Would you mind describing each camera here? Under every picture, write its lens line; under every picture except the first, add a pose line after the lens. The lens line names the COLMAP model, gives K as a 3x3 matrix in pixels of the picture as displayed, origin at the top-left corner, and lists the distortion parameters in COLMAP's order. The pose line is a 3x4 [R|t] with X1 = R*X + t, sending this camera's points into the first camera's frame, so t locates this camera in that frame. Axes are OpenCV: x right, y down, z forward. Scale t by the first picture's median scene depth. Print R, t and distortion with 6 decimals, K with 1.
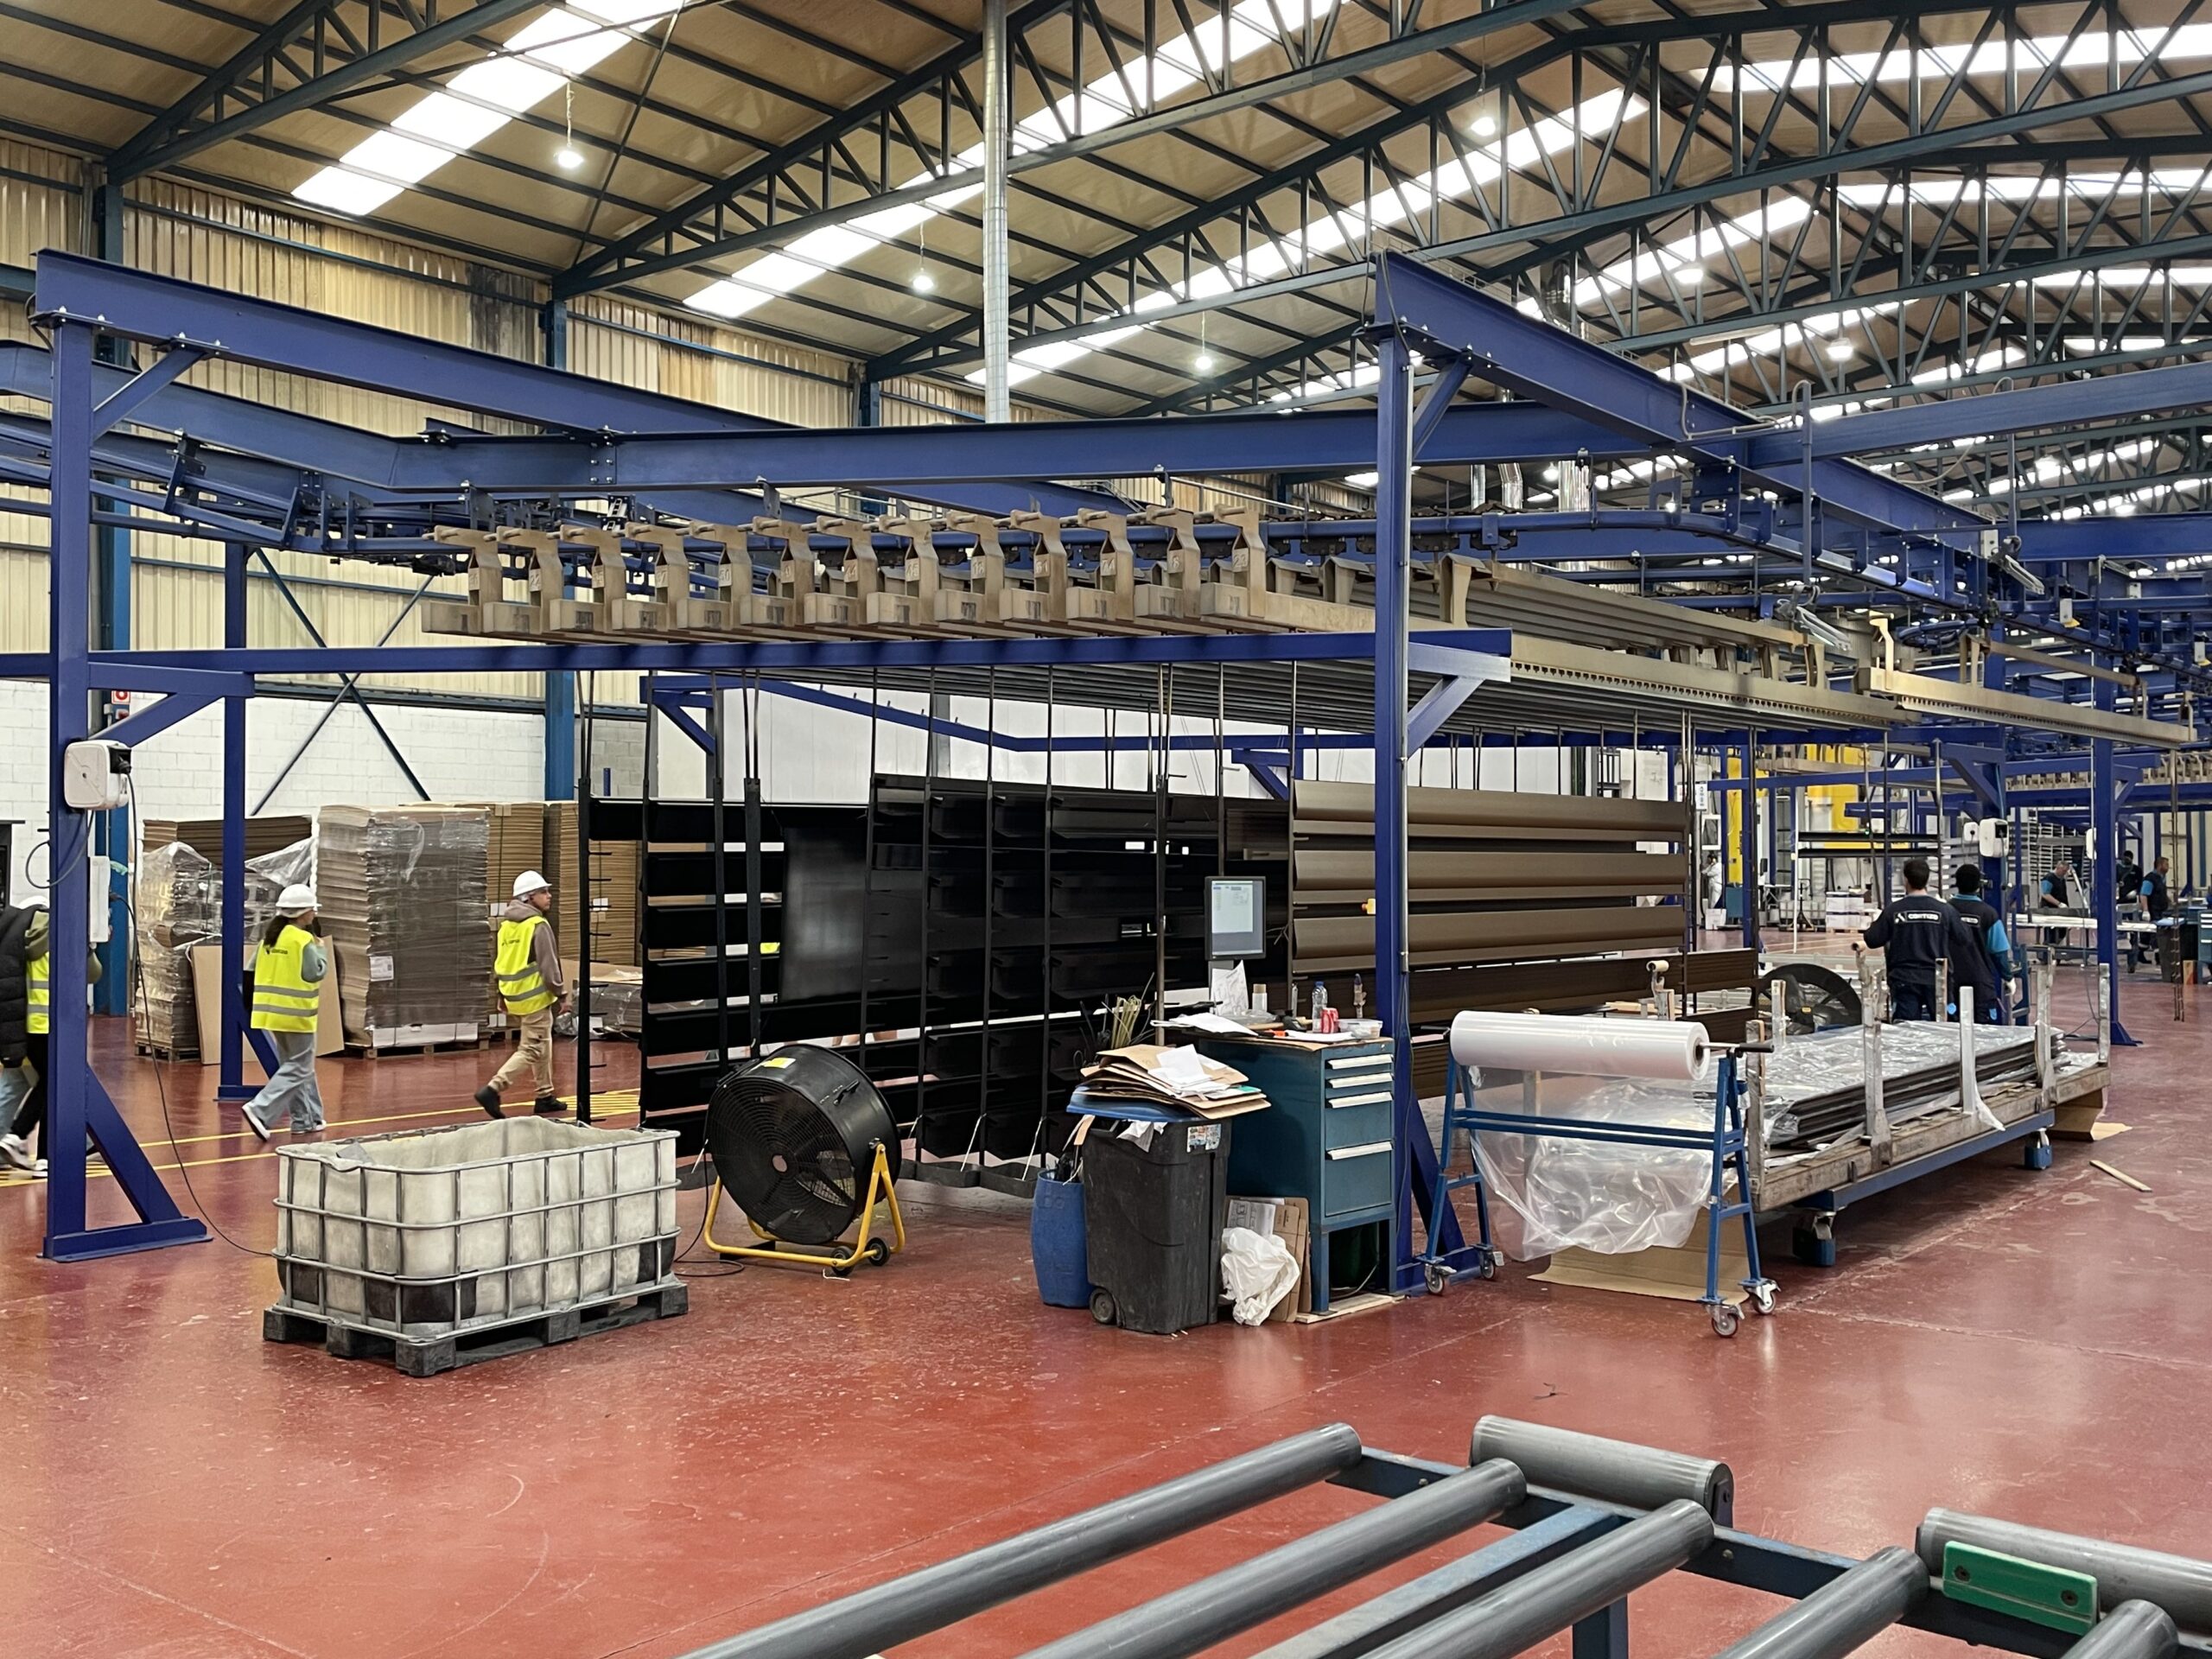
lens RADIAL K [[2022.7, 0, 1102.9], [0, 2022.7, 831.5], [0, 0, 1]] dist [0.065050, 0.000000]
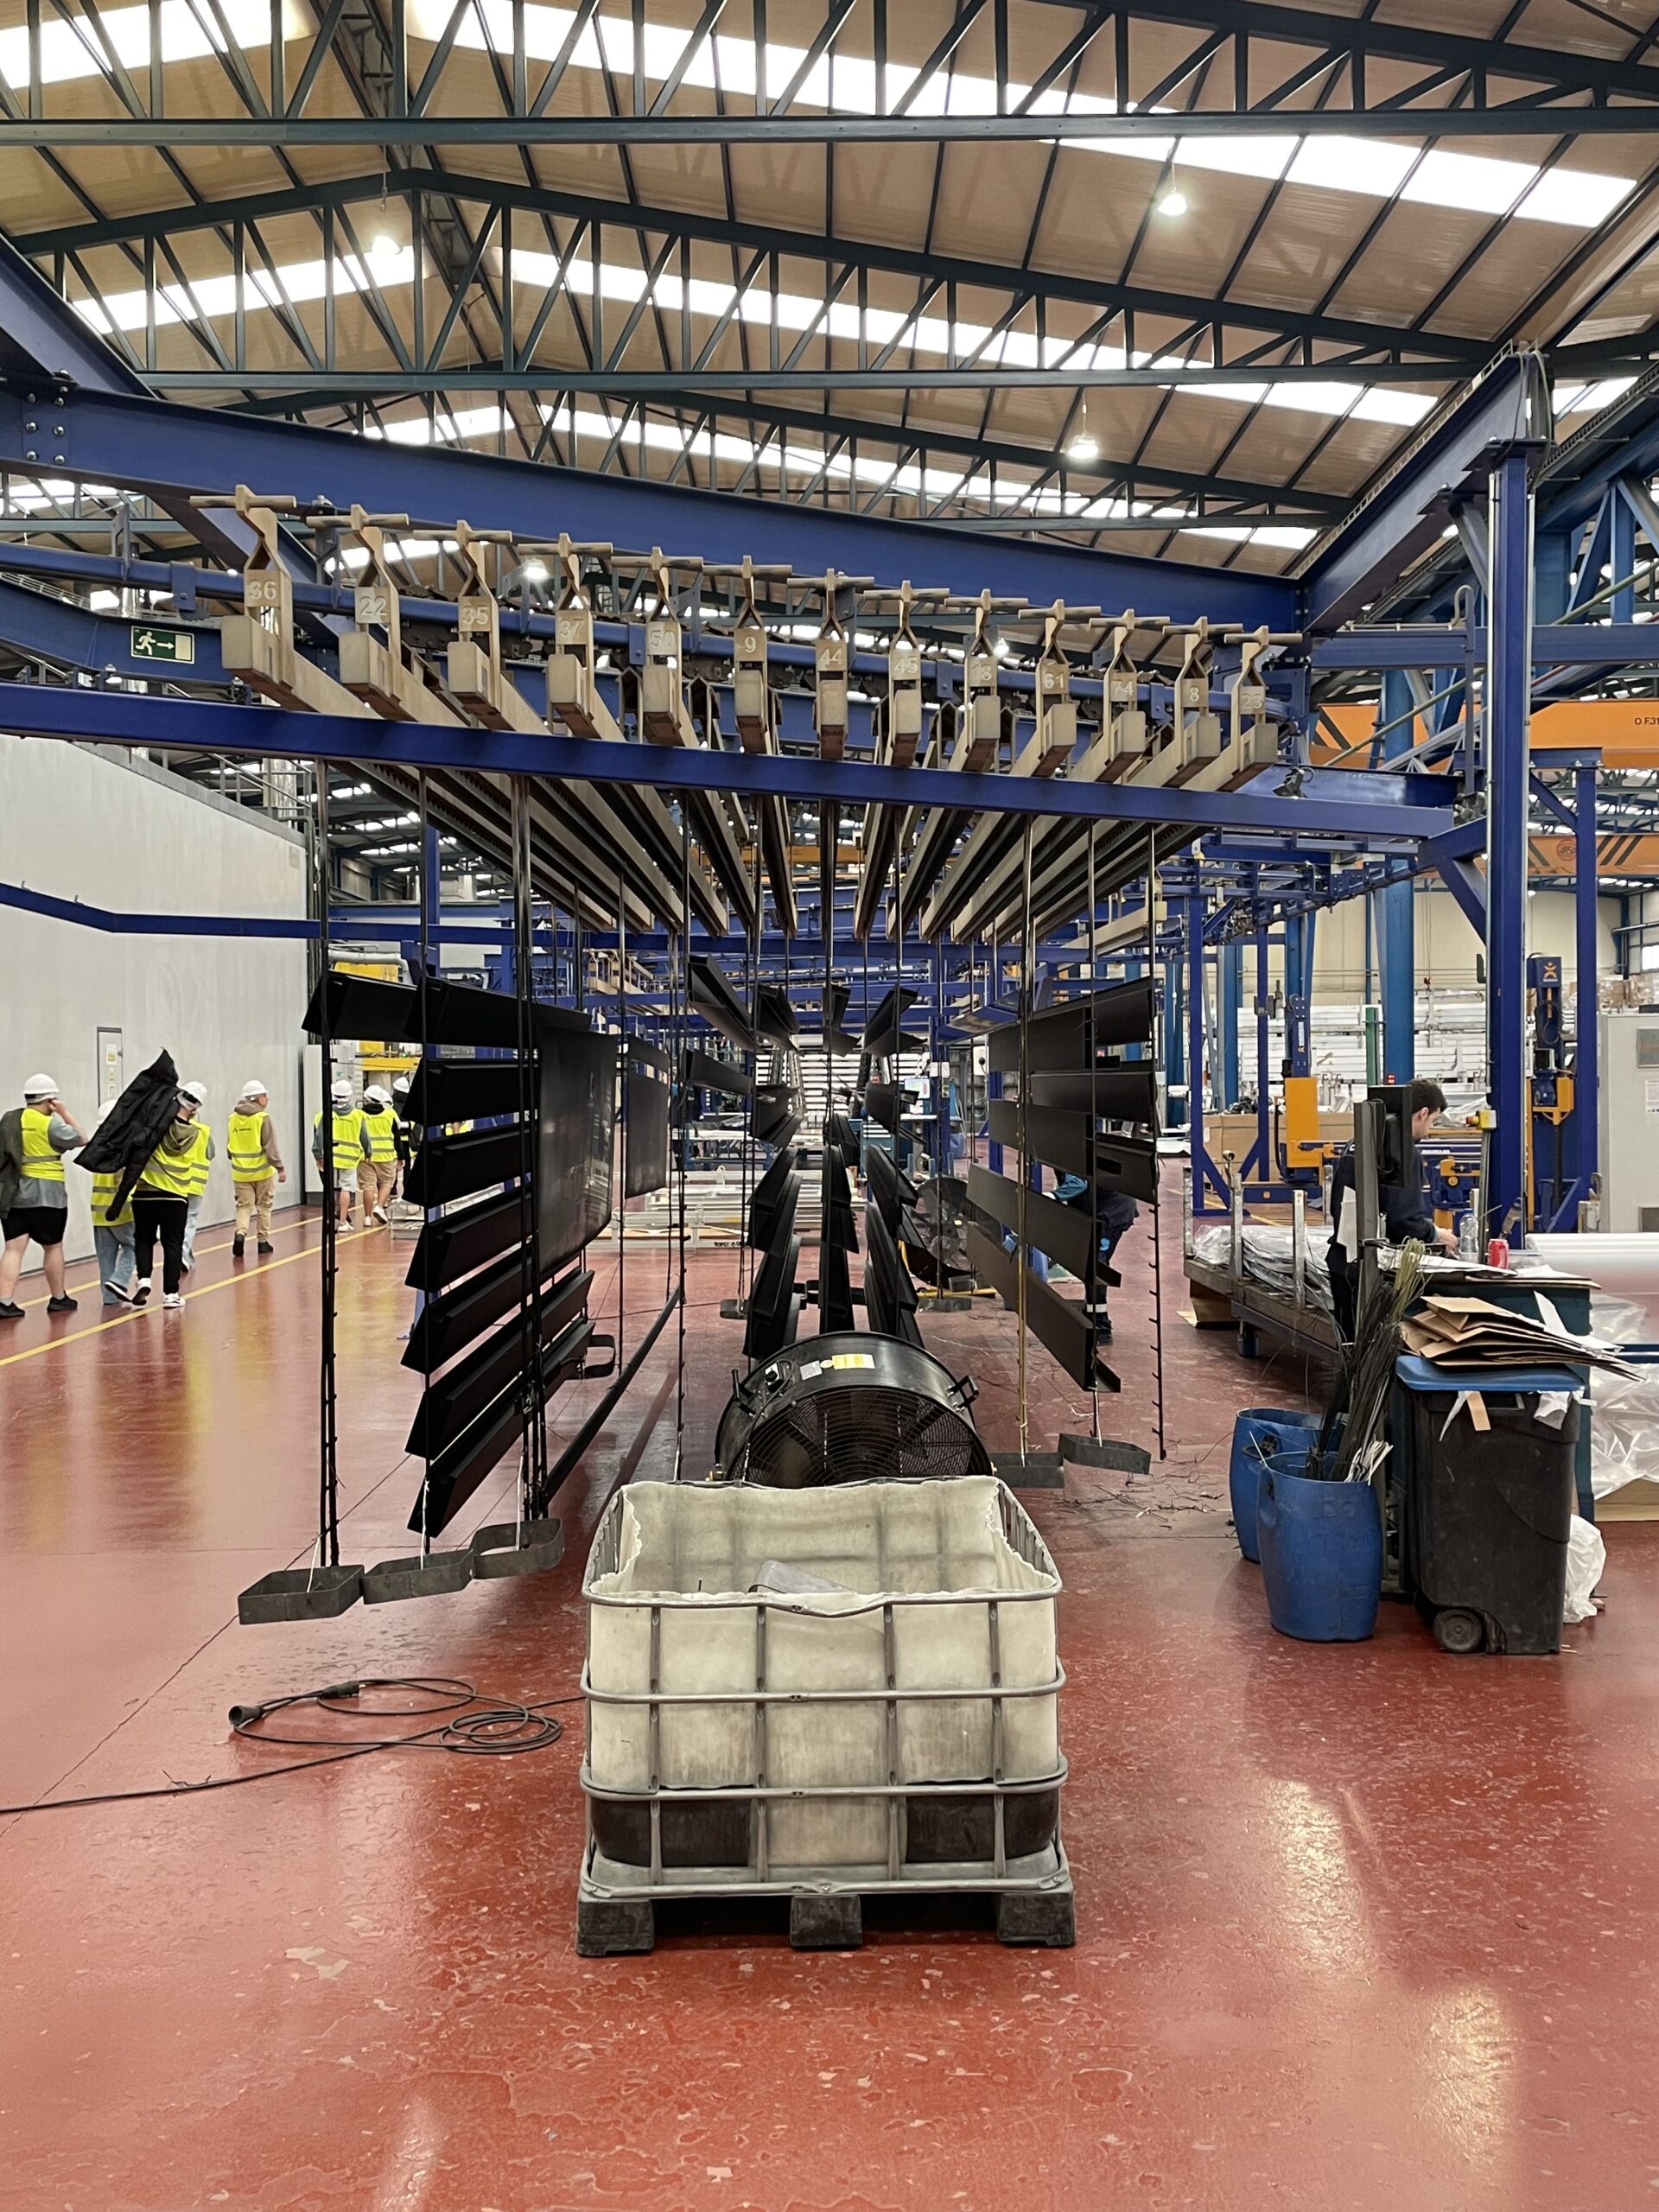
lens RADIAL K [[2022.7, 0, 829.4], [0, 2022.7, 1102.0], [0, 0, 1]] dist [0.065050, 0.000000]
pose [[0.758351, -0.005278, 0.651825, -0.704692], [-0.009567, 0.999769, 0.019226, 0.016211], [-0.651776, -0.020817, 0.758126, 0.565208]]
